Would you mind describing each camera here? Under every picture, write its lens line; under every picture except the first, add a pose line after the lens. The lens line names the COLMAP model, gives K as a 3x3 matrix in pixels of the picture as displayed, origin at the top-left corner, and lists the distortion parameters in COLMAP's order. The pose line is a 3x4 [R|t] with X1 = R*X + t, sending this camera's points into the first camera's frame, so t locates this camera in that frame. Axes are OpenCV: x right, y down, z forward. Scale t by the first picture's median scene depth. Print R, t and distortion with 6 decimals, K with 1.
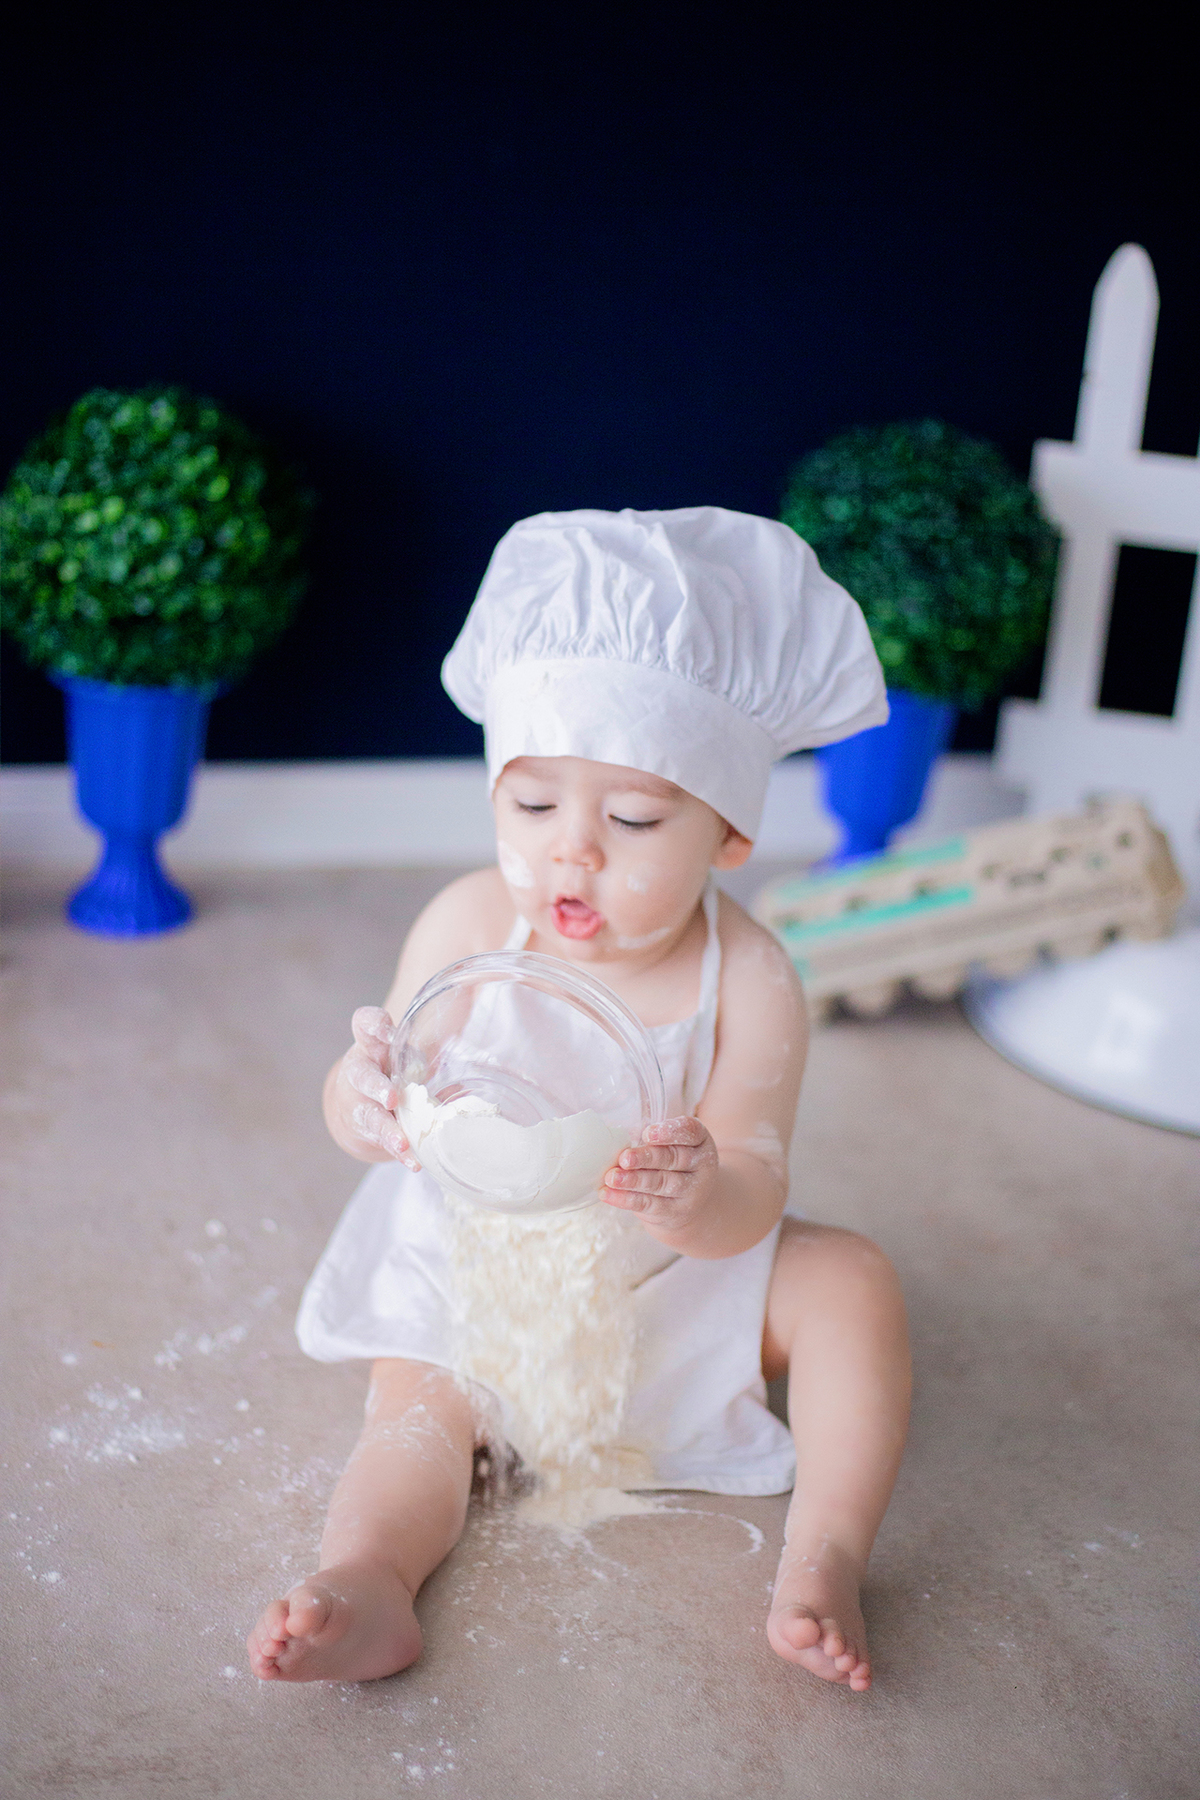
lens RADIAL K [[2711.6, 0, 638.5], [0, 2711.6, 904.1], [0, 0, 1]] dist [-0.143069, 0.126606]
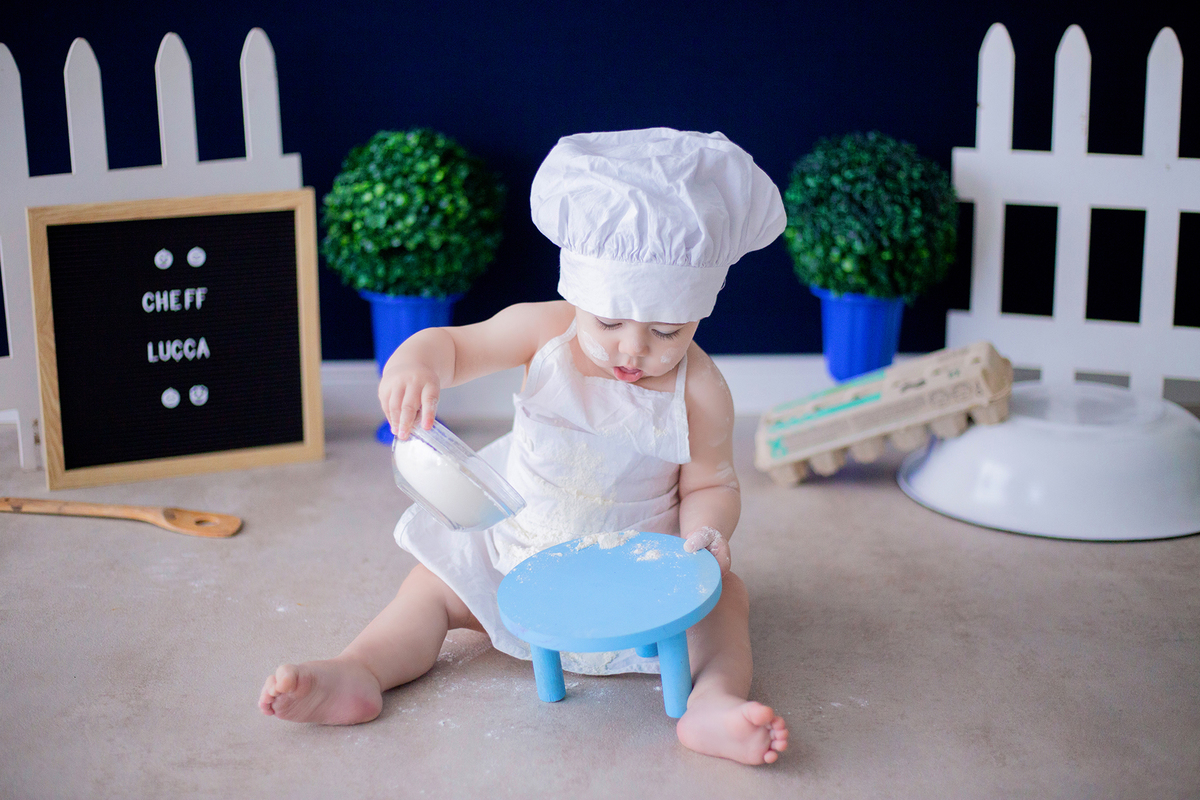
lens RADIAL K [[1765.4, 0, 603.4], [0, 1765.4, 396.3], [0, 0, 1]] dist [-0.141862, 0.019925]
pose [[0.972257, -0.031280, -0.231815, 0.212412], [-0.003496, 0.988965, -0.148109, 0.159178], [0.233889, 0.144811, 0.961419, -0.067046]]
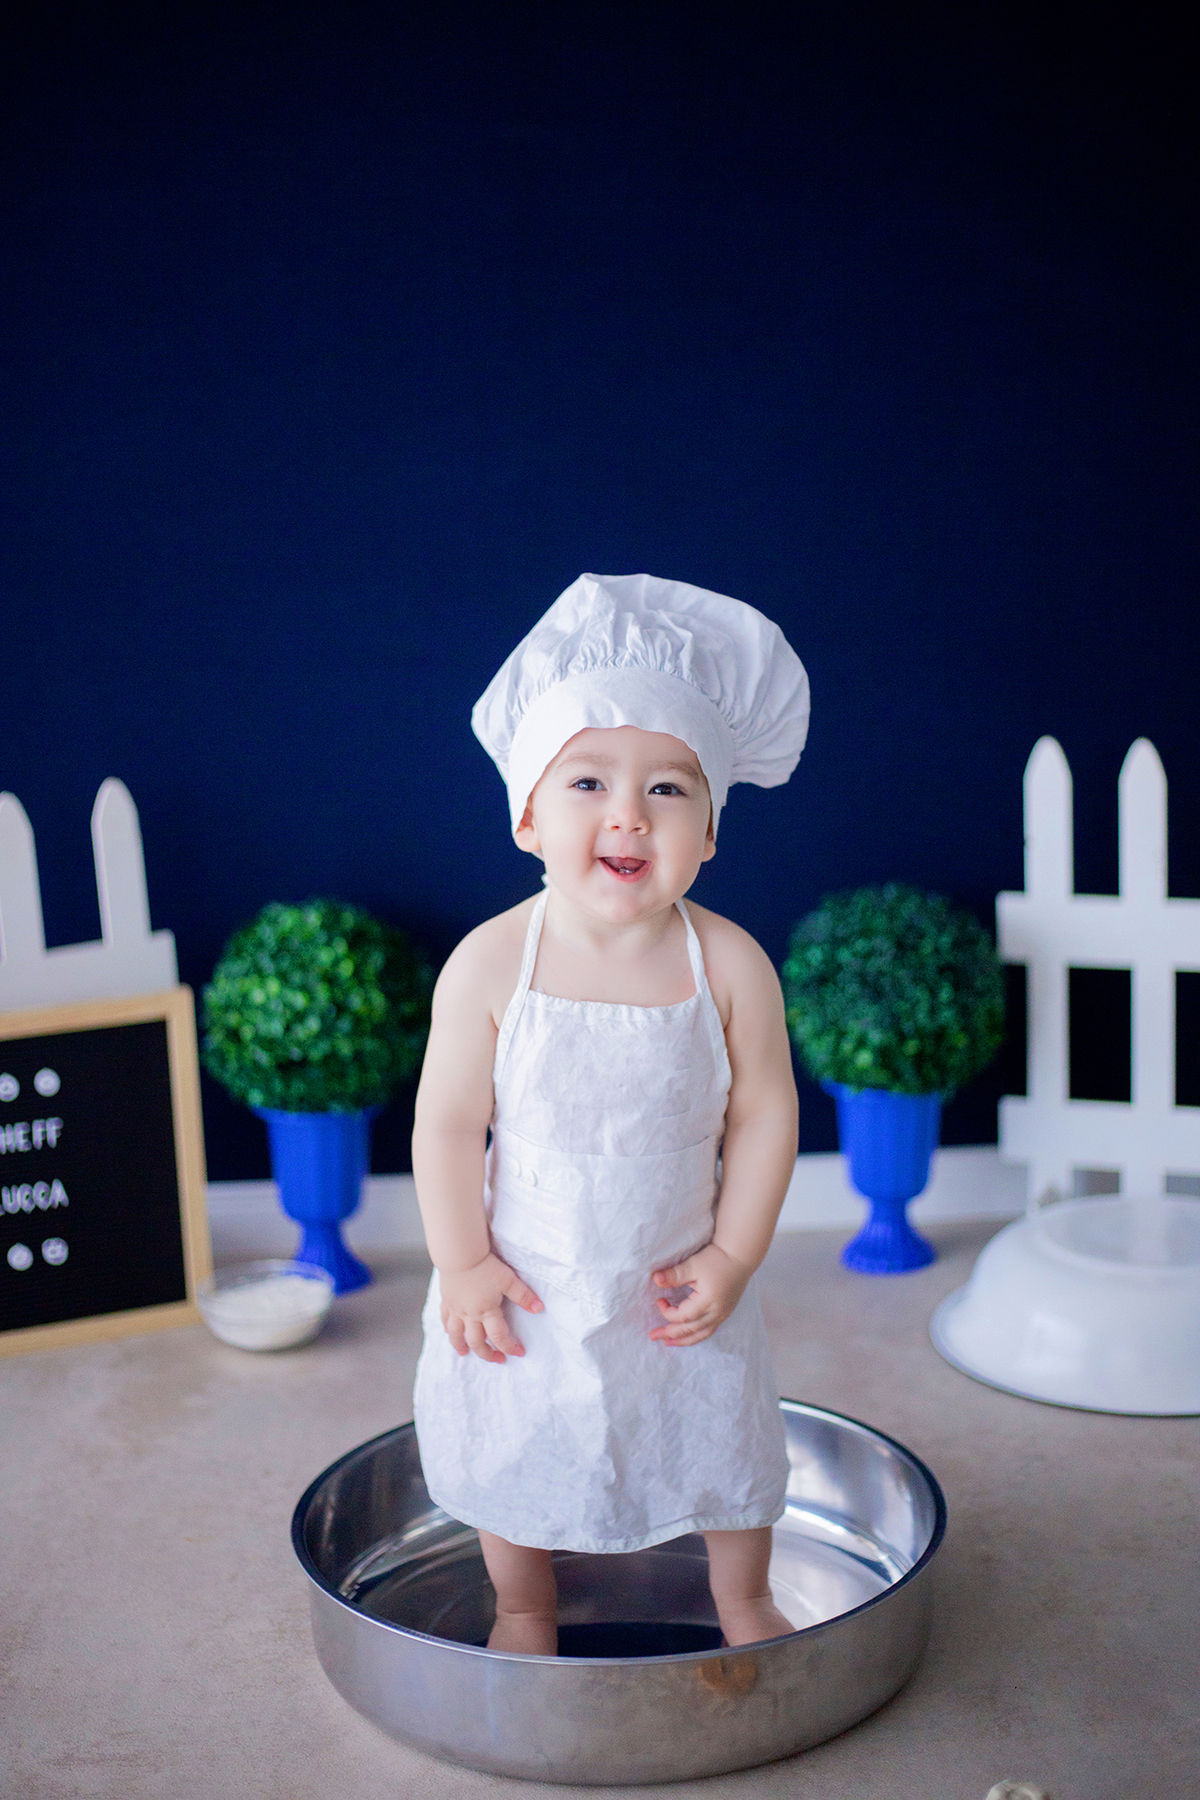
lens RADIAL K [[2630.1, 0, 627.0], [0, 2630.1, 898.6], [0, 0, 1]] dist [-0.138116, 0.003831]
pose [[0.969963, -0.074619, -0.231523, 0.308774], [0.028365, 0.979991, -0.197009, 0.085808], [0.241591, 0.184524, 0.952672, -0.287017]]
